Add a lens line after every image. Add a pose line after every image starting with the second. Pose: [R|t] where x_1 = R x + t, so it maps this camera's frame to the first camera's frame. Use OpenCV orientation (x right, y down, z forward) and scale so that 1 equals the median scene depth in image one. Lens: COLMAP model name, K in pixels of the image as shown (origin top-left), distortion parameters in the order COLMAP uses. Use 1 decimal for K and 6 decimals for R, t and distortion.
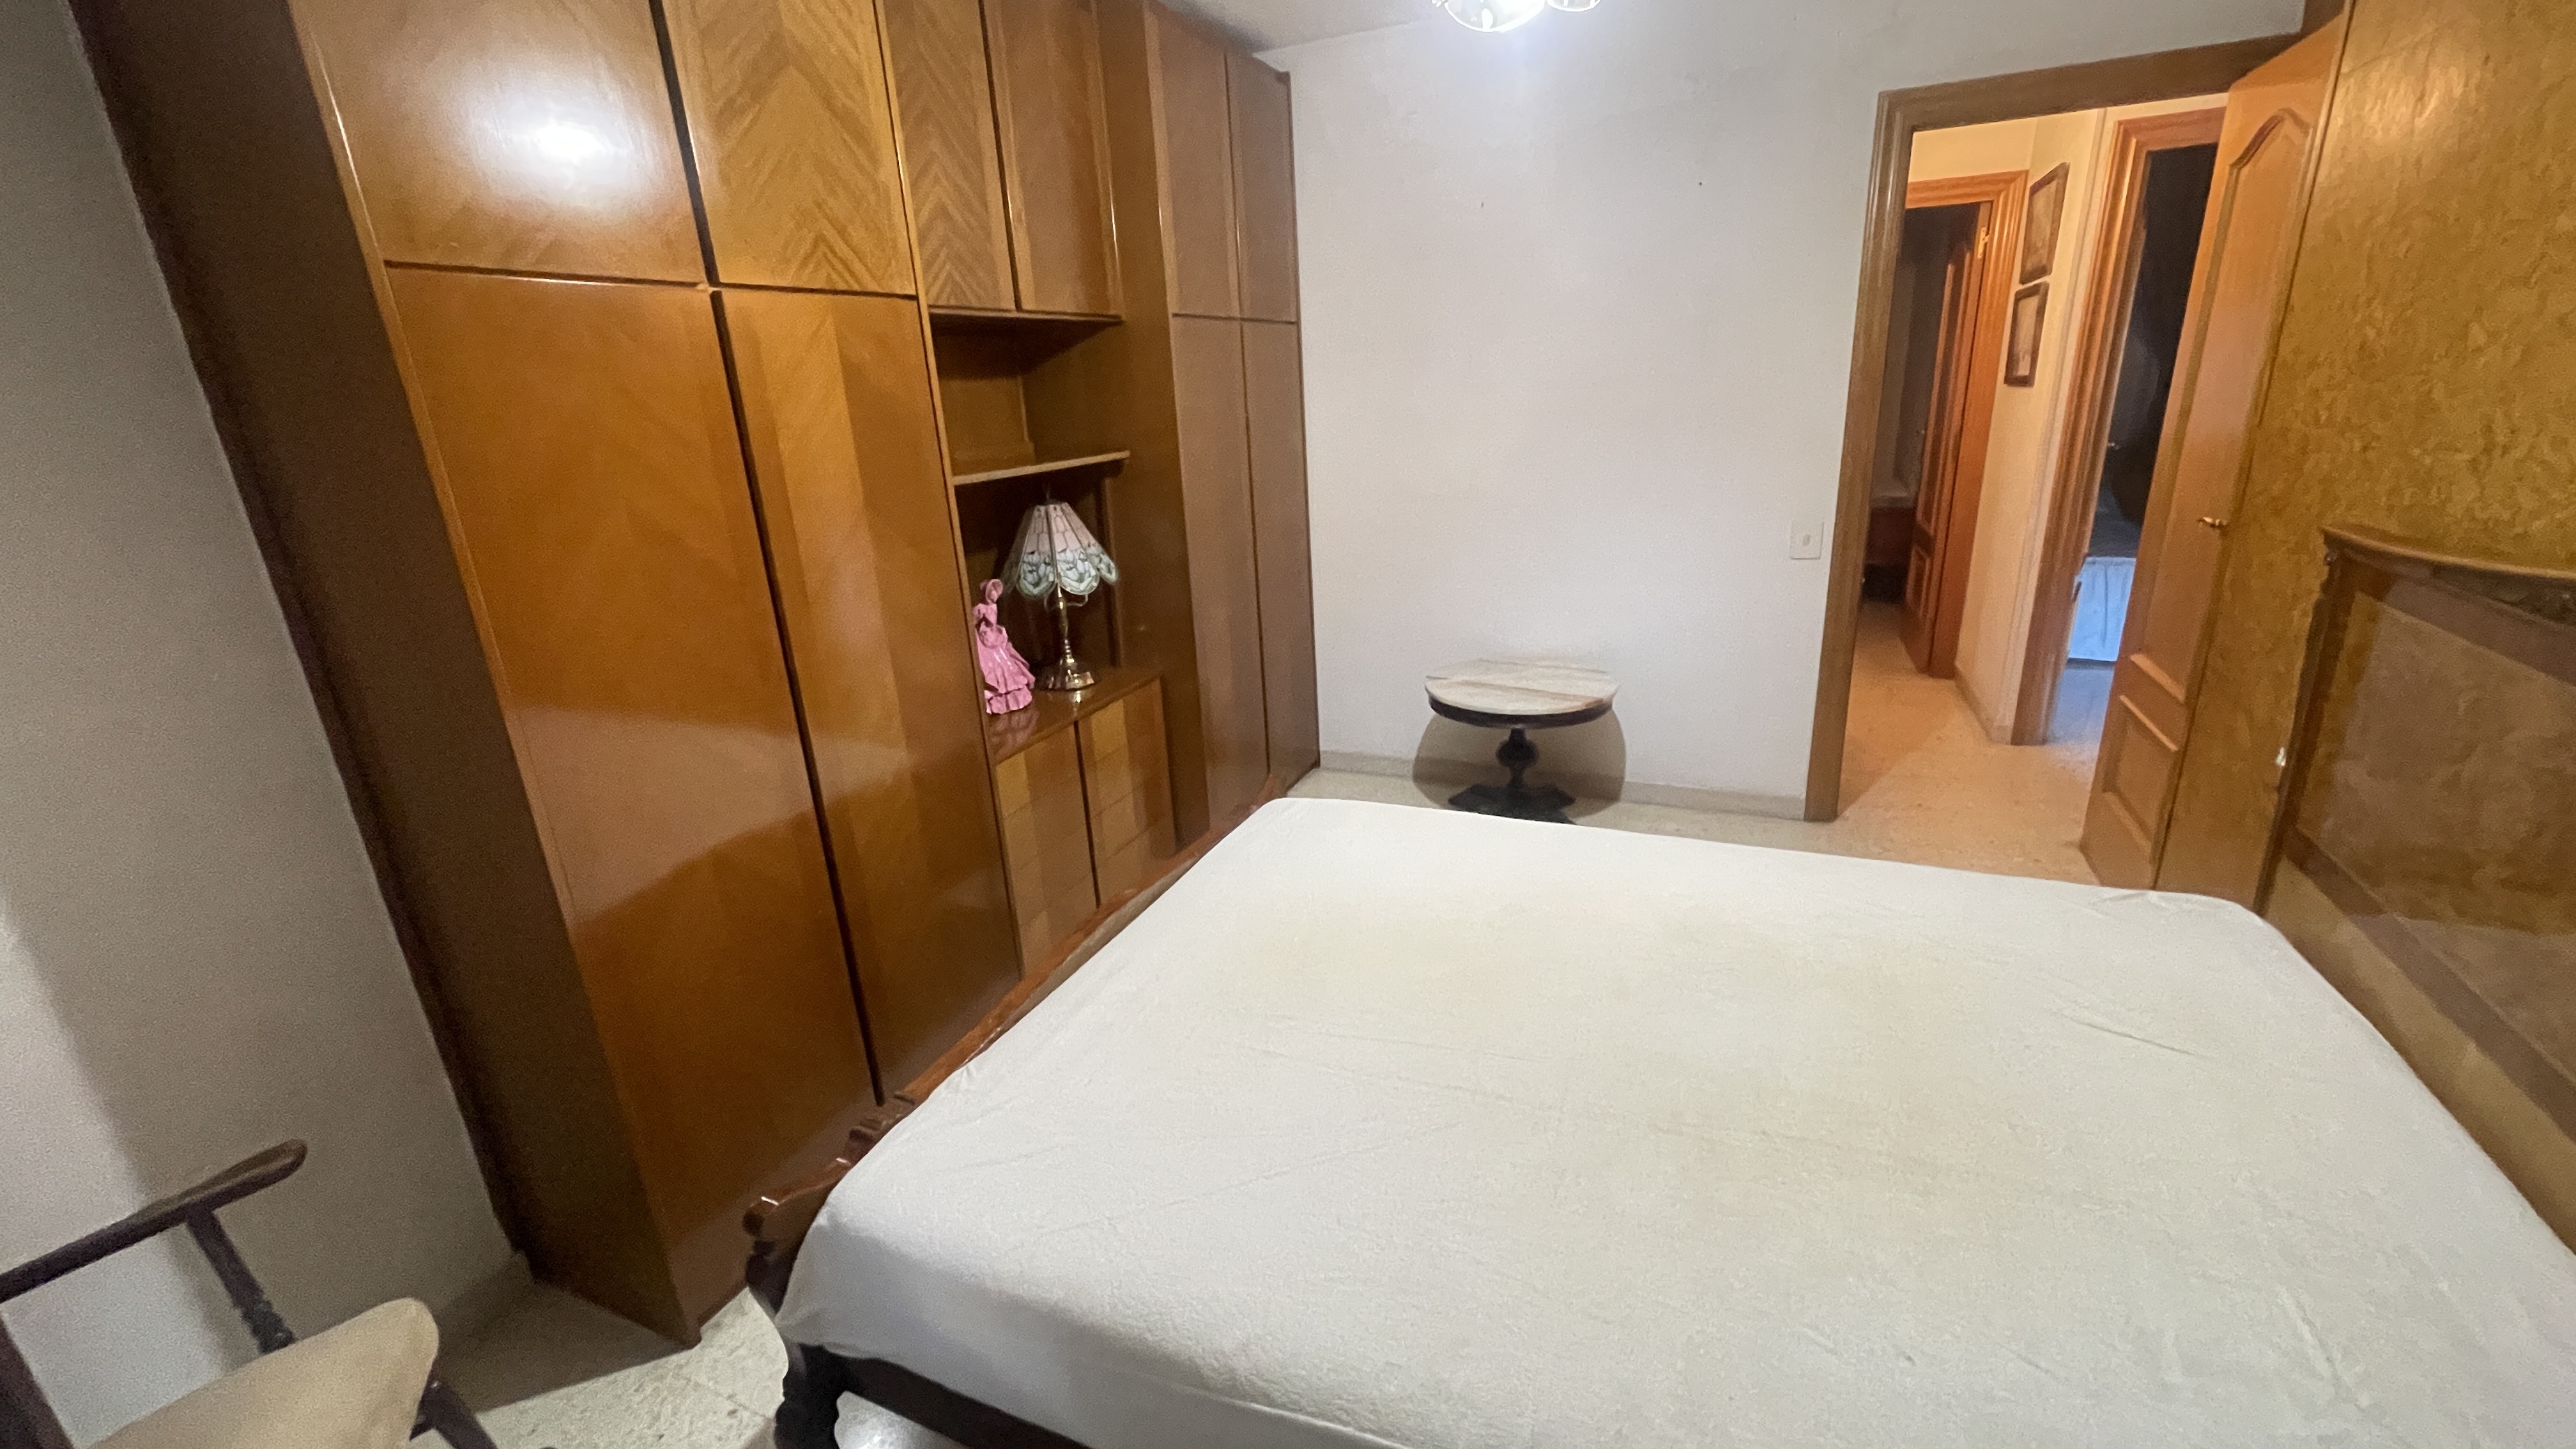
lens RADIAL K [[1028.5, 0, 1284.2], [0, 1028.5, 717.7], [0, 0, 1]] dist [-0.005858, 0.000714]
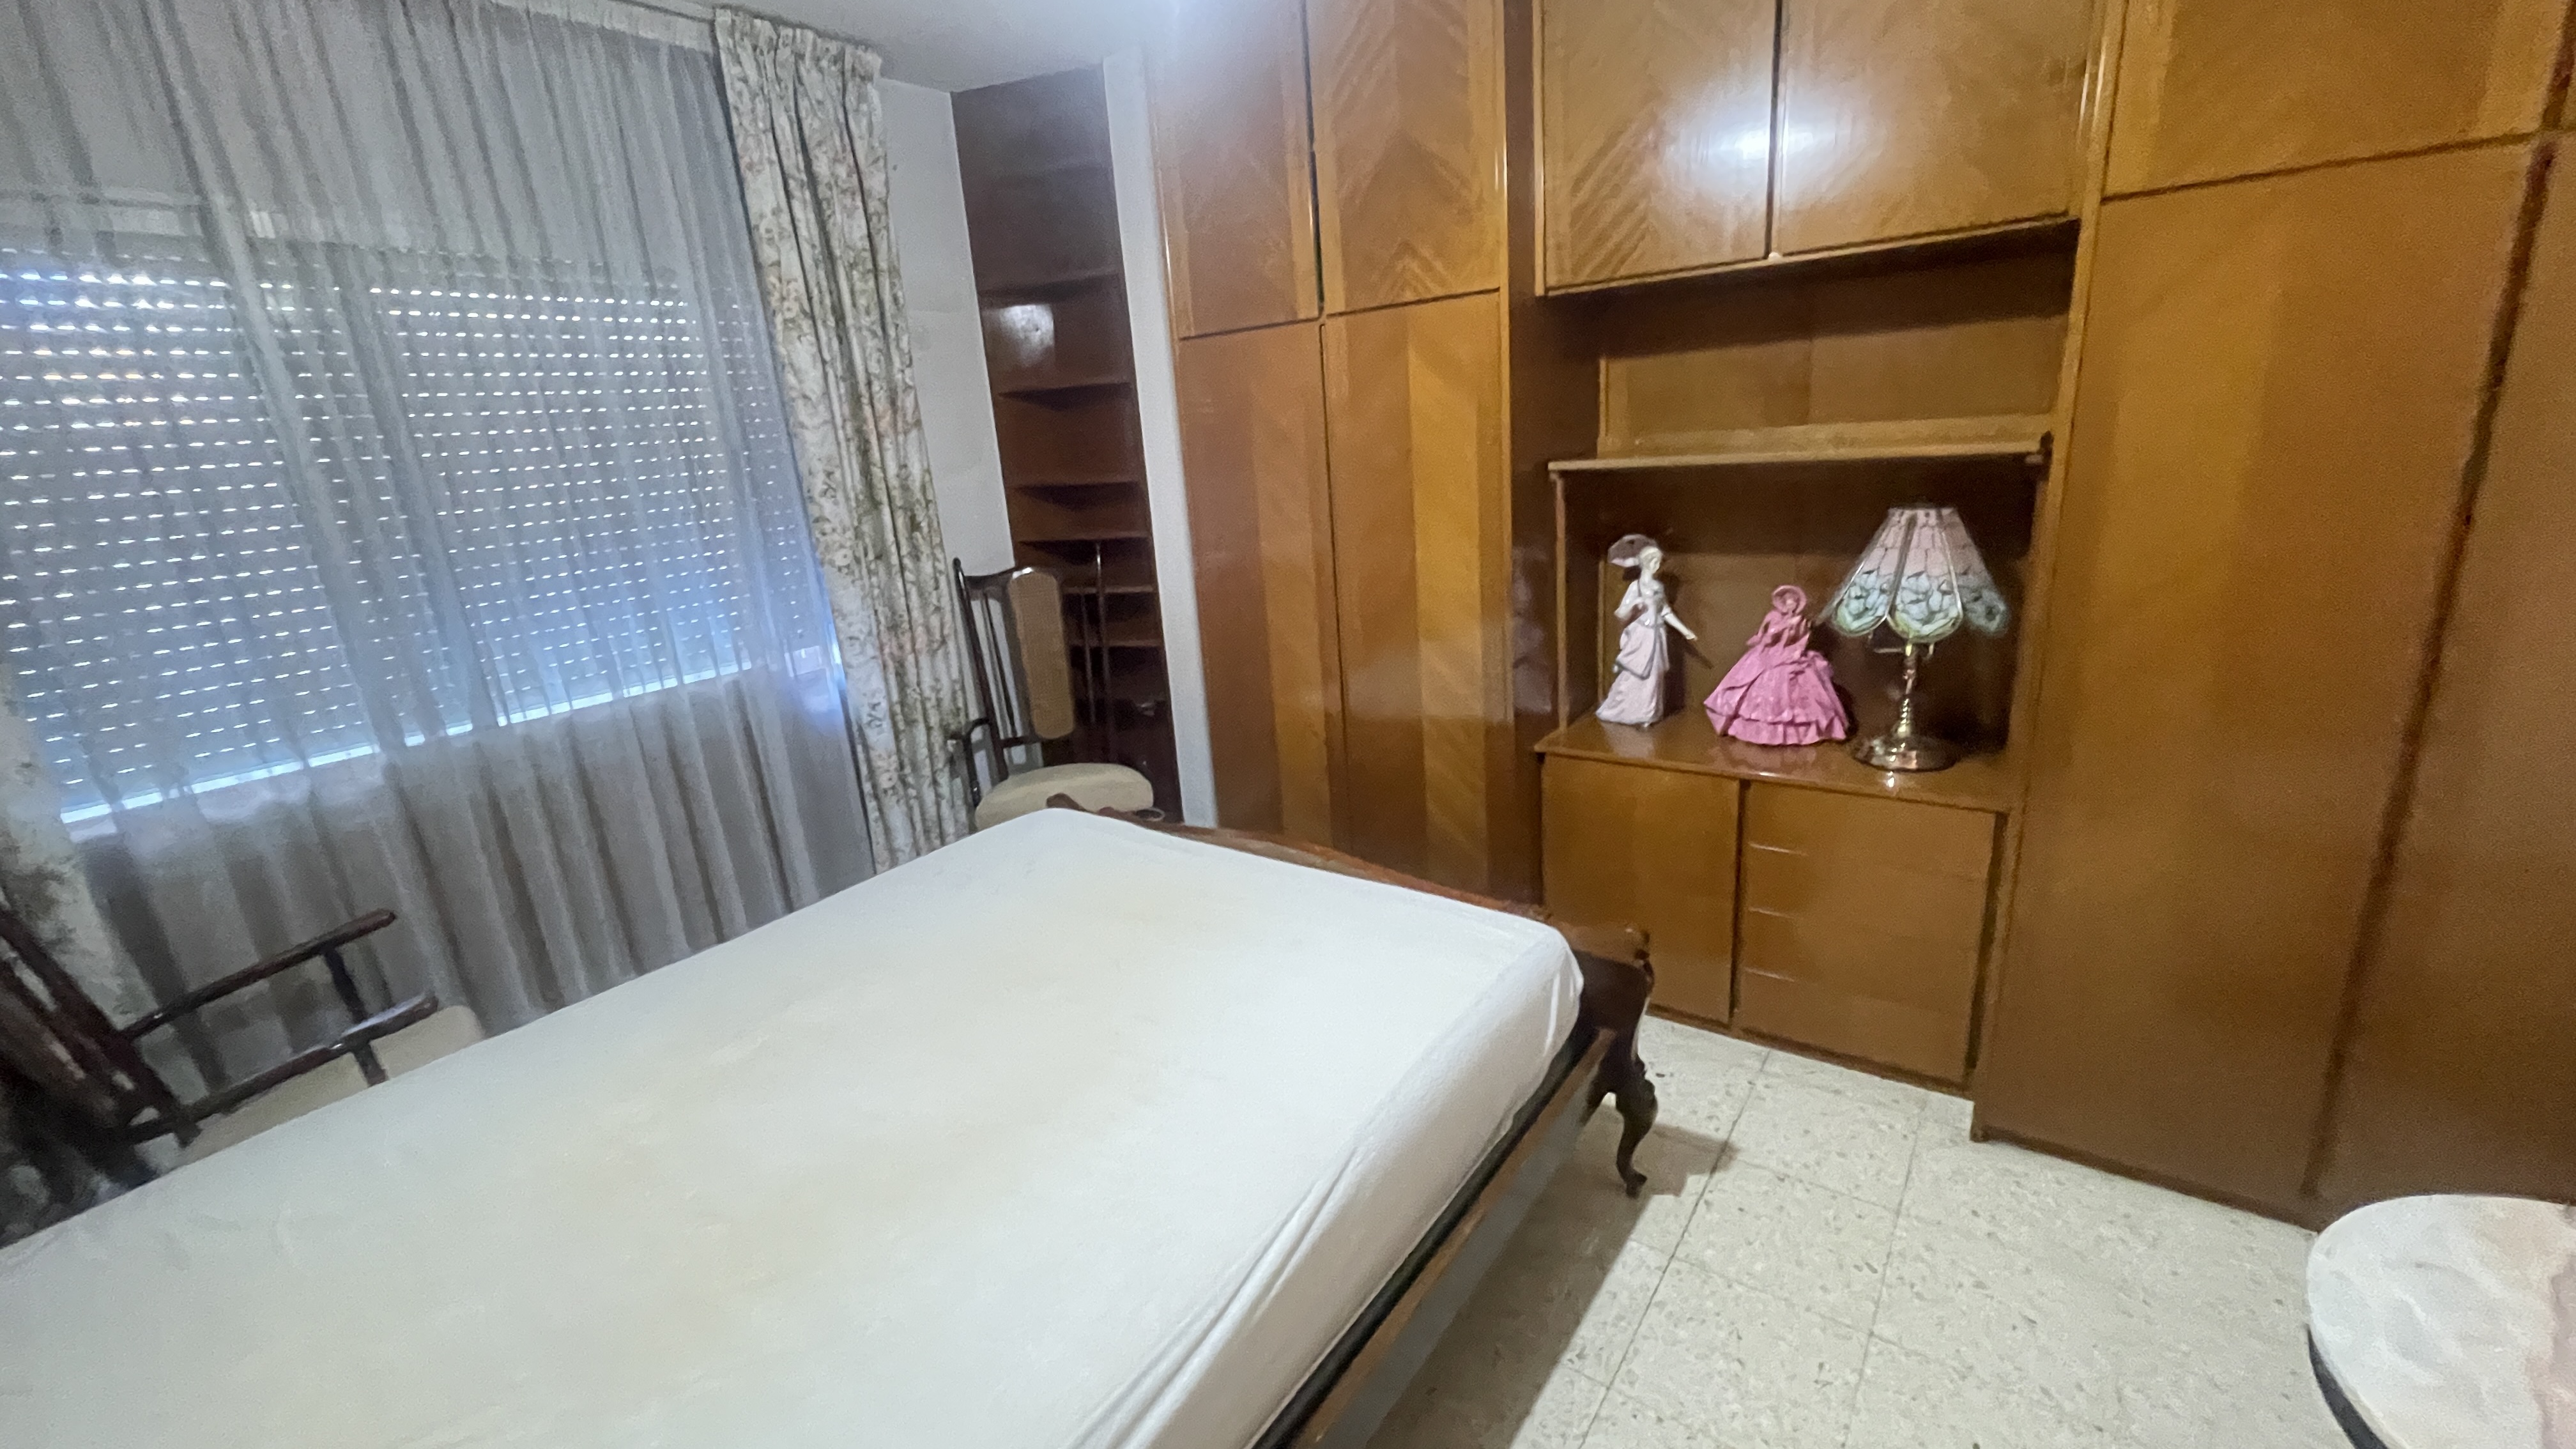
lens RADIAL K [[1020.9, 0, 1288.0], [0, 1020.9, 724.5], [0, 0, 1]] dist [0.000712, 0.000253]
pose [[-0.229498, 0.335394, -0.913697, 0.473515], [-0.212233, 0.898919, 0.383277, -0.213890], [0.949888, 0.281878, -0.135119, 0.612261]]
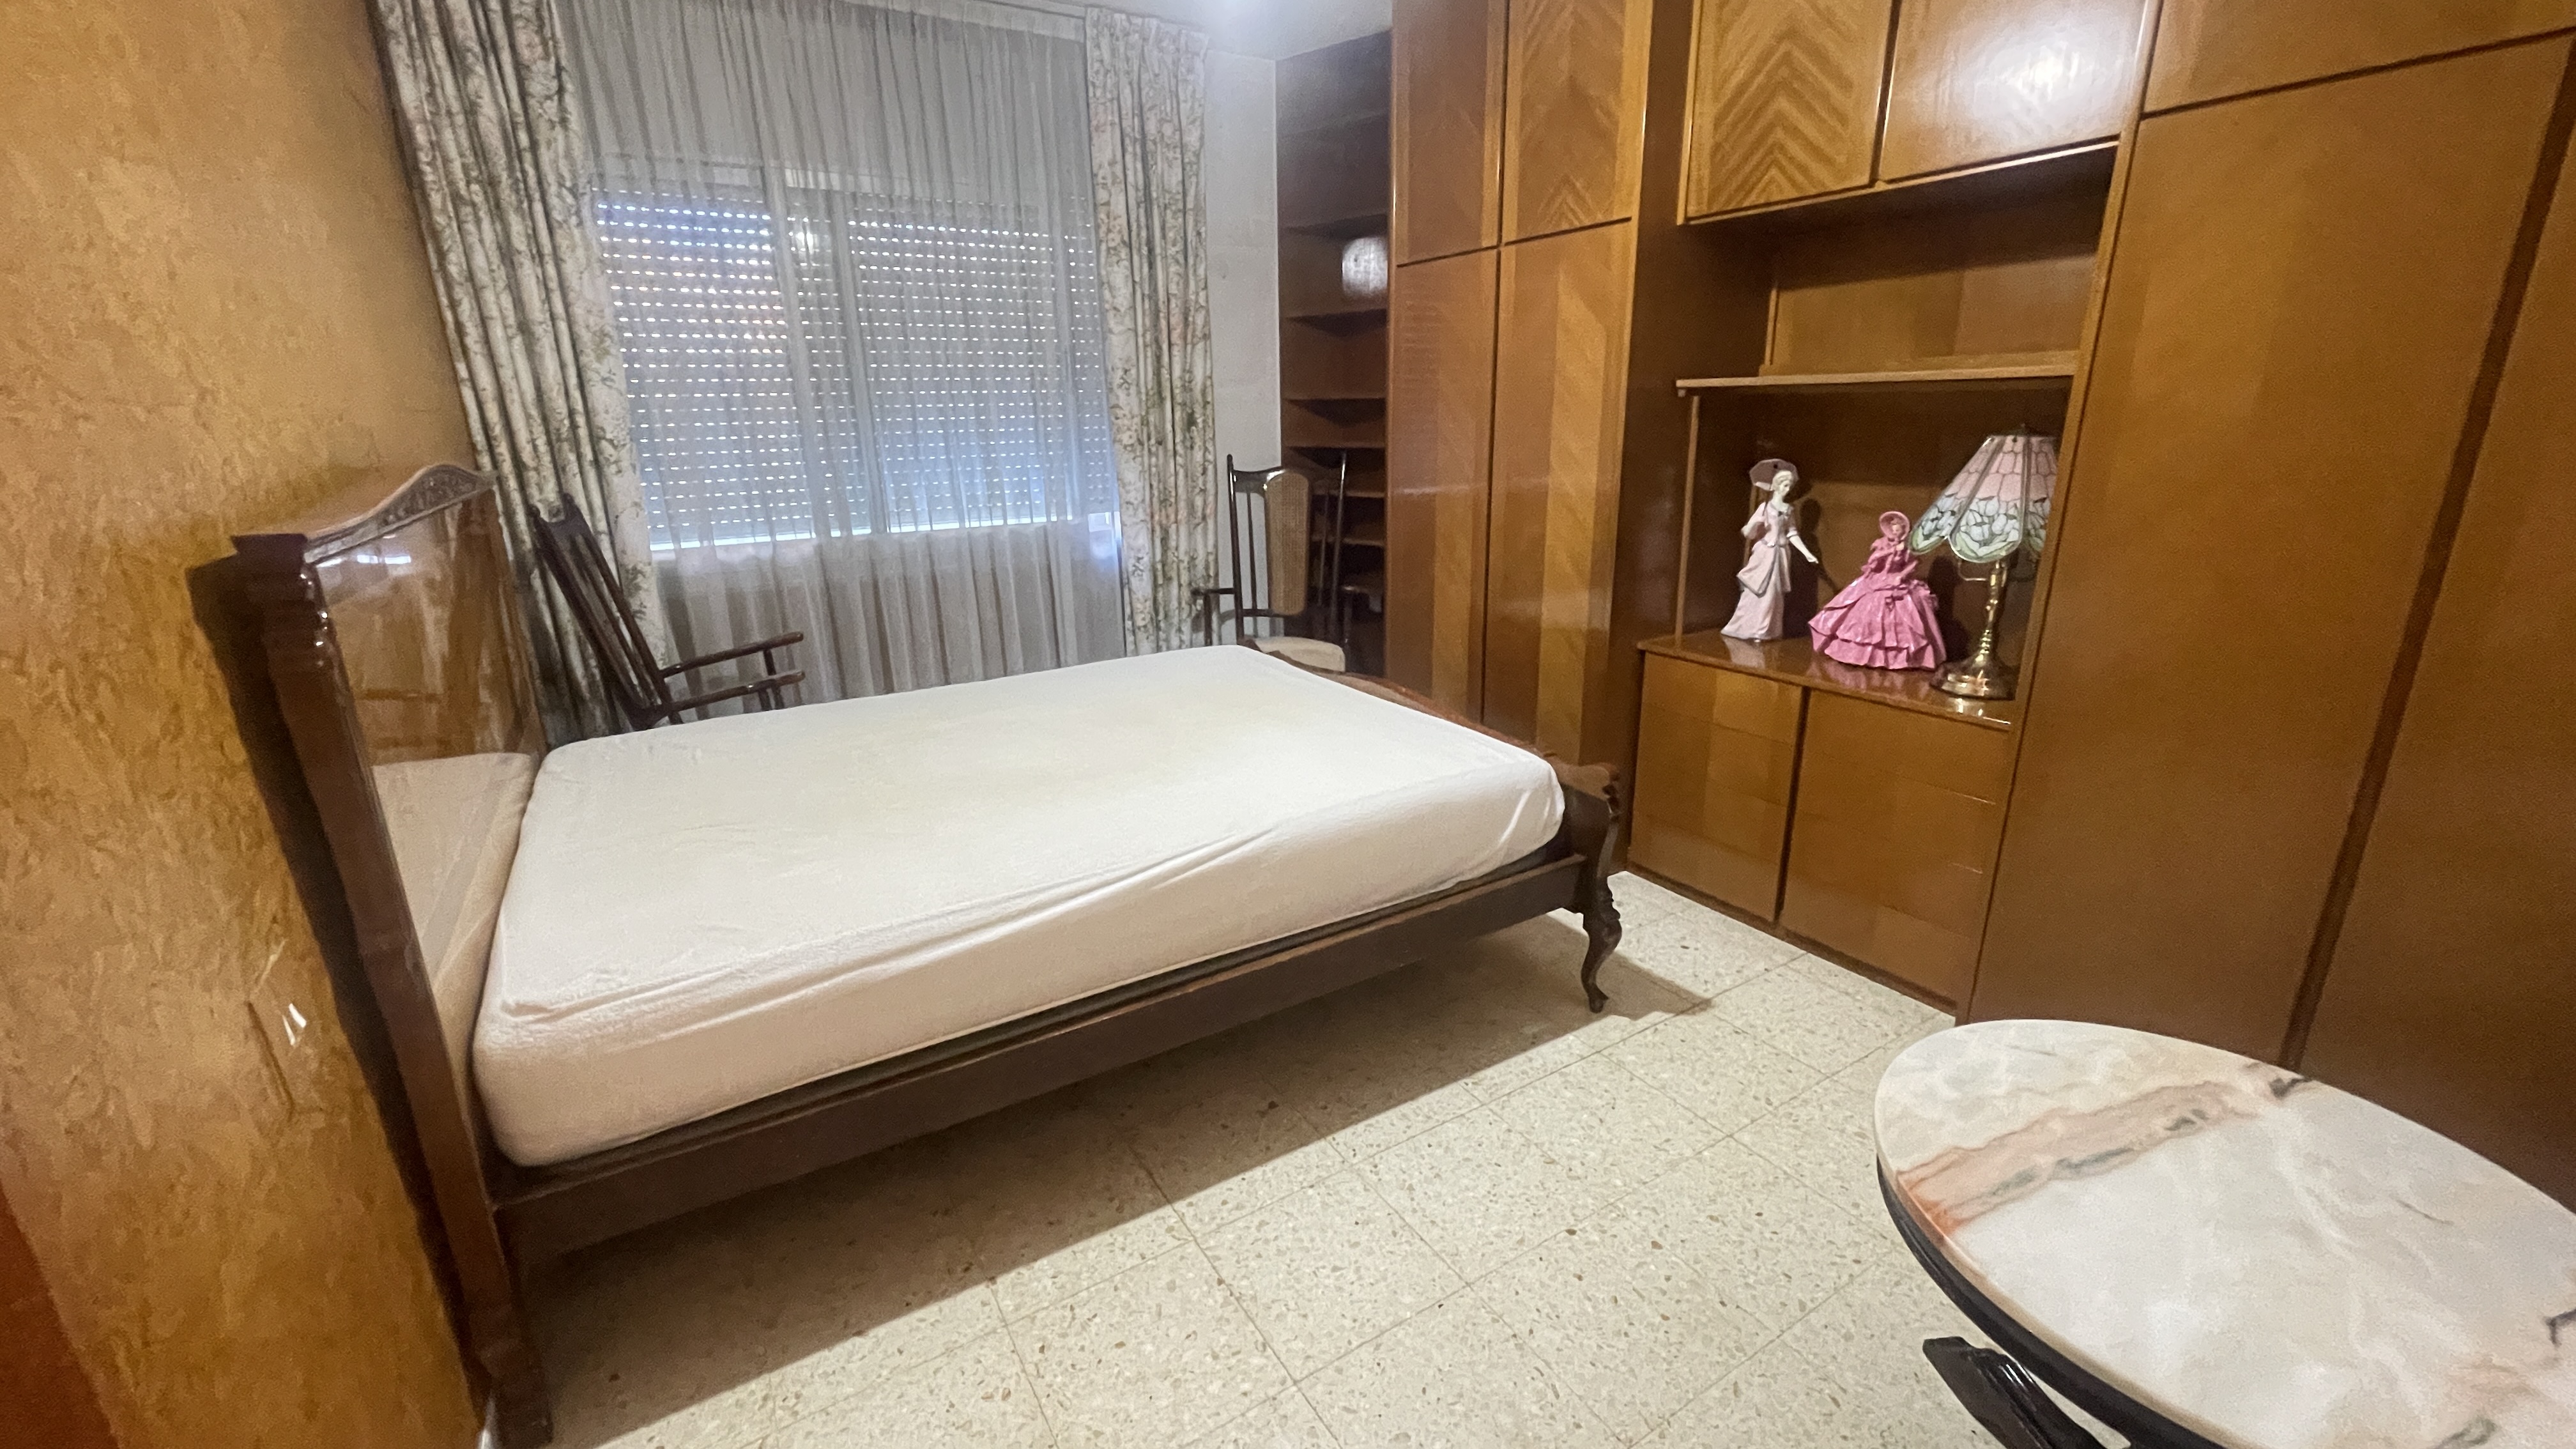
lens RADIAL K [[1028.5, 0, 1284.2], [0, 1028.5, 717.7], [0, 0, 1]] dist [-0.005858, 0.000714]
pose [[-0.572605, 0.296814, -0.764215, 0.568517], [-0.201356, 0.852693, 0.482048, -0.242522], [0.794719, 0.429903, -0.428491, 0.852254]]
